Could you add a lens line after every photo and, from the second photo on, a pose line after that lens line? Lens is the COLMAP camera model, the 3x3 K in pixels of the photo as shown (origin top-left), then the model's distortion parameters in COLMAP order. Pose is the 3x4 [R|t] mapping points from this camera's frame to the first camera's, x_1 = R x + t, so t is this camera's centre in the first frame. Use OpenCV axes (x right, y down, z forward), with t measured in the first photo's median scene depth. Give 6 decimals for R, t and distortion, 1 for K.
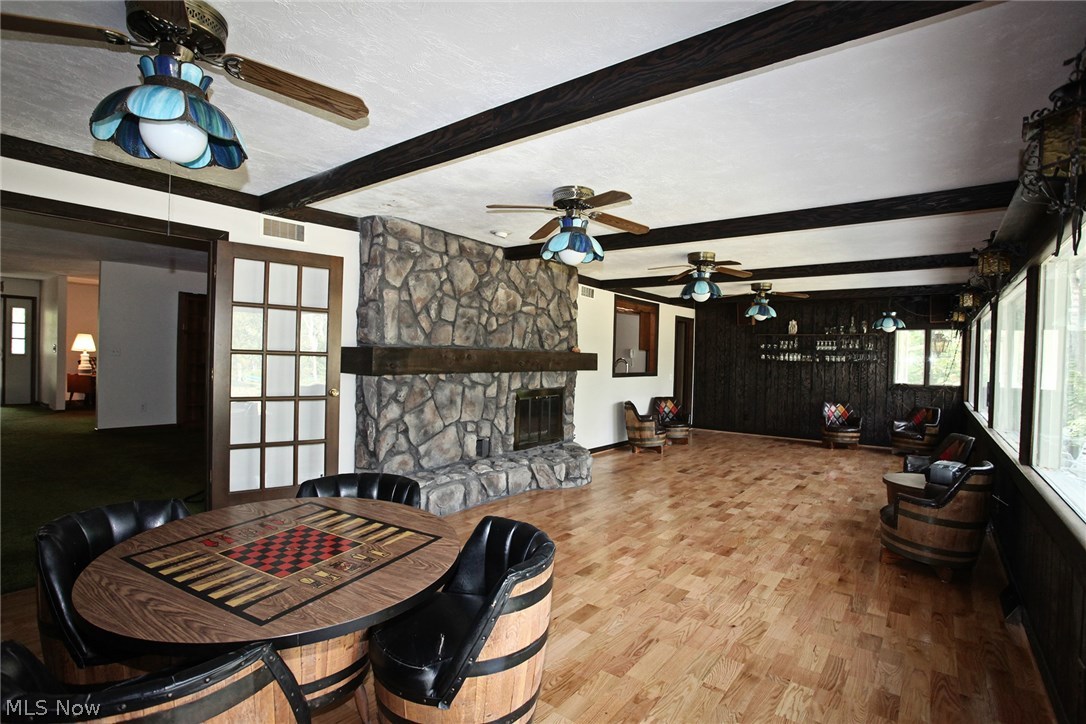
lens RADIAL K [[536.8, 0, 544.9], [0, 536.8, 371.0], [0, 0, 1]] dist [-0.073092, 0.030493]
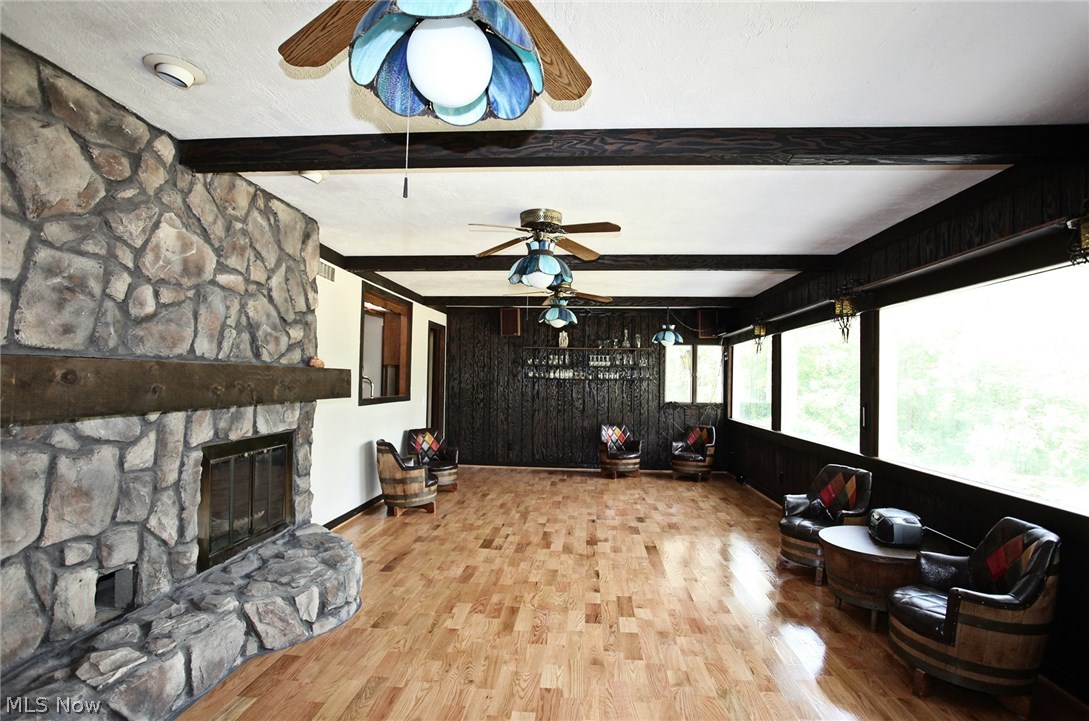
lens RADIAL K [[538.3, 0, 546.4], [0, 538.3, 369.6], [0, 0, 1]] dist [-0.073092, 0.030493]
pose [[0.842110, 0.001505, 0.539303, -0.046785], [0.017398, 0.999400, -0.029956, -0.012745], [-0.539025, 0.034609, 0.841579, 0.437231]]
